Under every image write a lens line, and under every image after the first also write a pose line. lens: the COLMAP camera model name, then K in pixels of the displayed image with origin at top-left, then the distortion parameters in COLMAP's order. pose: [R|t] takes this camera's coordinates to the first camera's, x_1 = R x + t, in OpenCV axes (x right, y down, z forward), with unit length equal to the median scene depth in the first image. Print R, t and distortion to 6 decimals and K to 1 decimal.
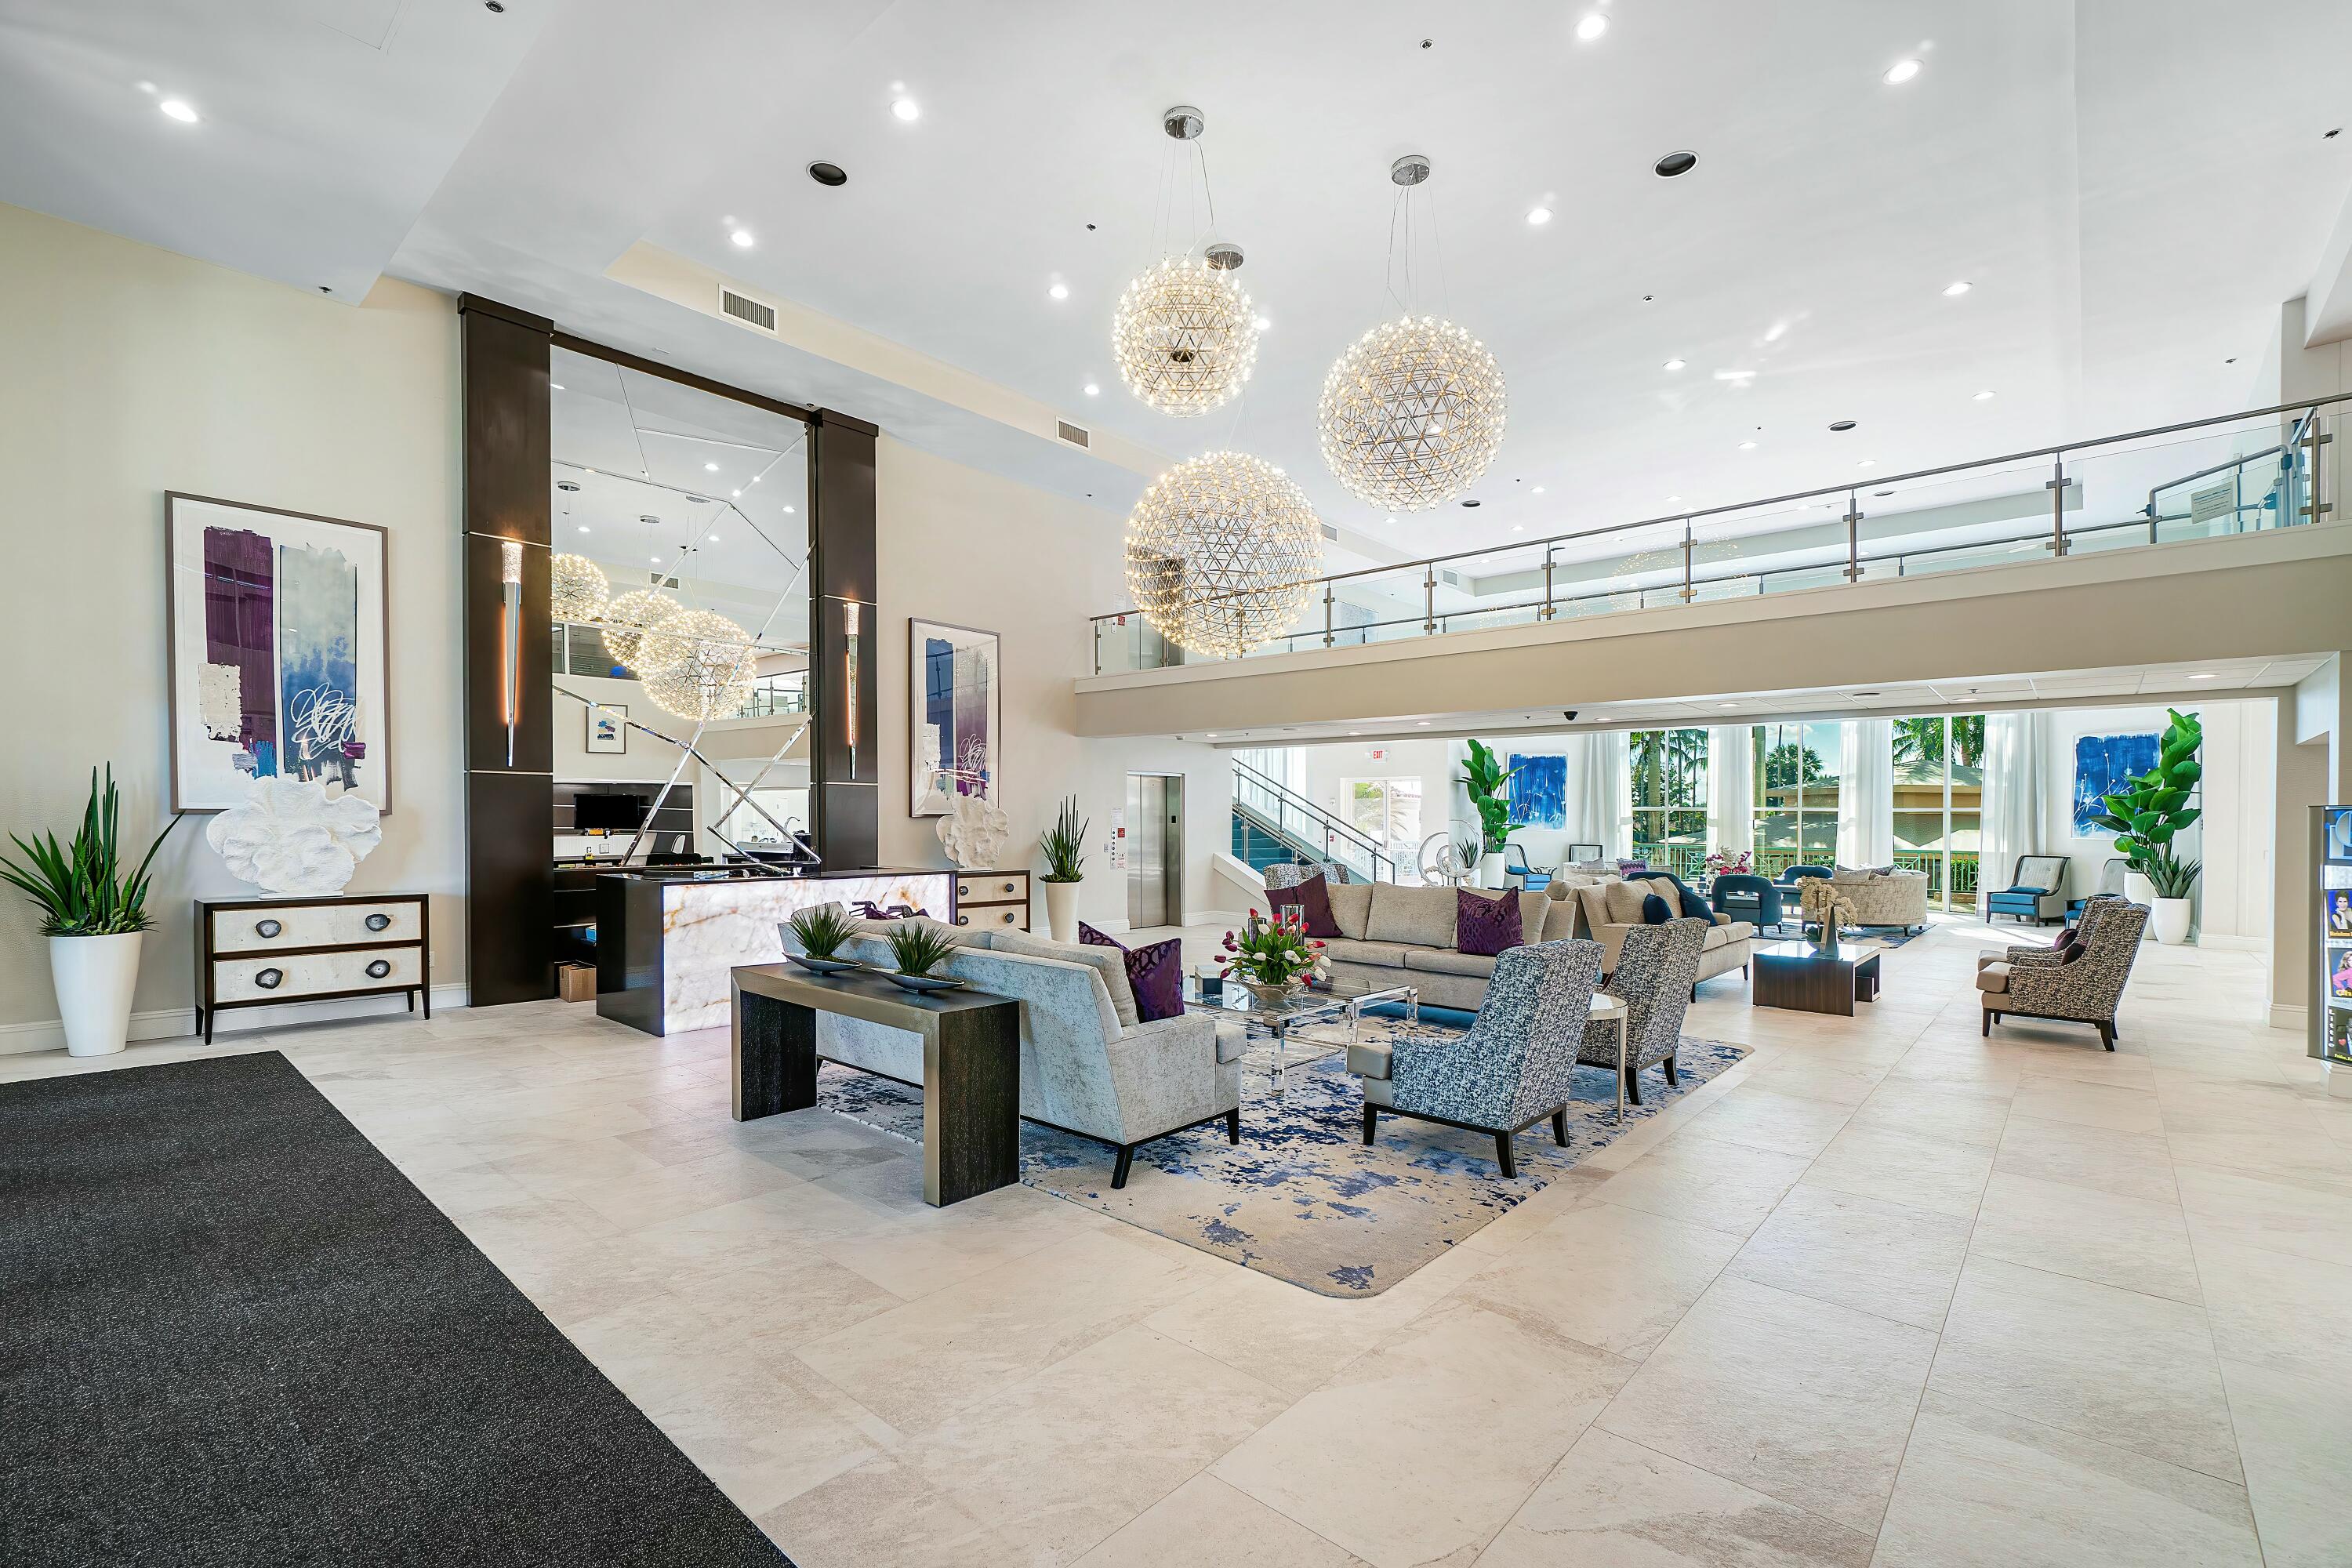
lens RADIAL K [[1036.9, 0, 1175.7], [0, 1036.9, 804.8], [0, 0, 1]] dist [-0.003679, -0.000549]
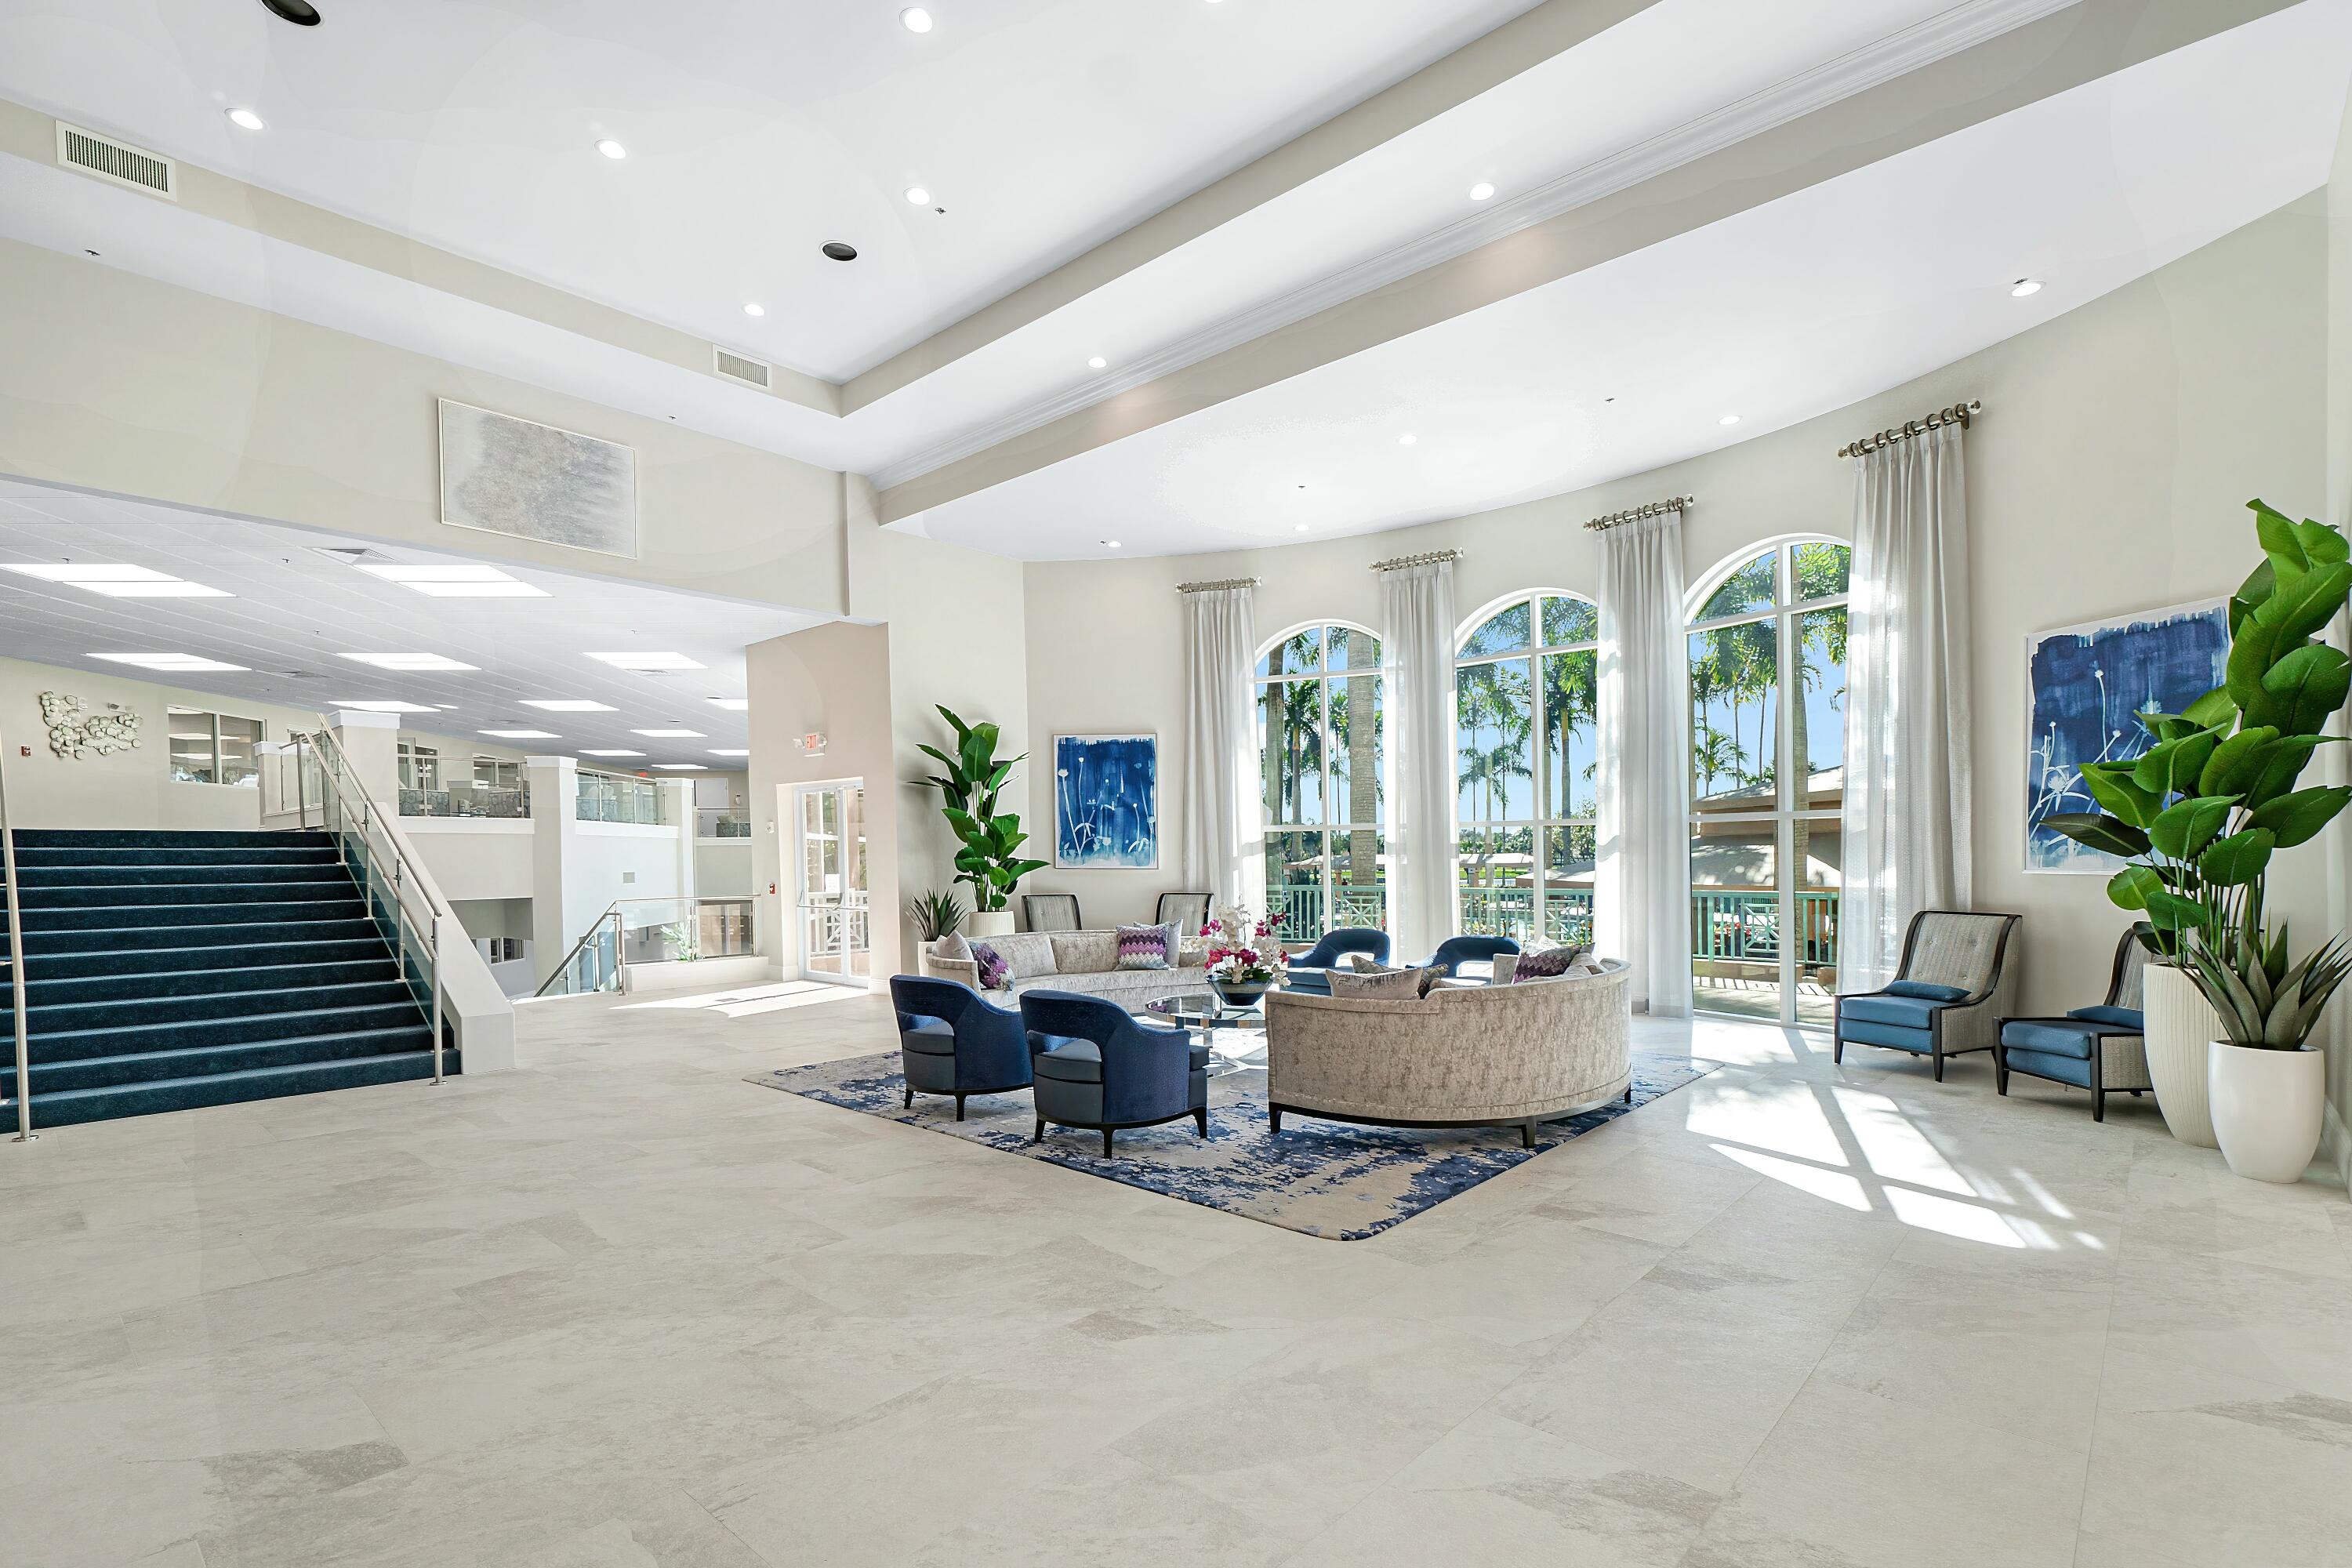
lens RADIAL K [[1036.9, 0, 1187.9], [0, 1036.9, 846.7], [0, 0, 1]] dist [-0.003679, -0.000549]
pose [[0.999250, -0.018404, -0.034078, 0.542234], [0.018602, 0.999812, 0.005504, 0.013170], [0.033970, -0.006134, 0.999404, 0.565416]]
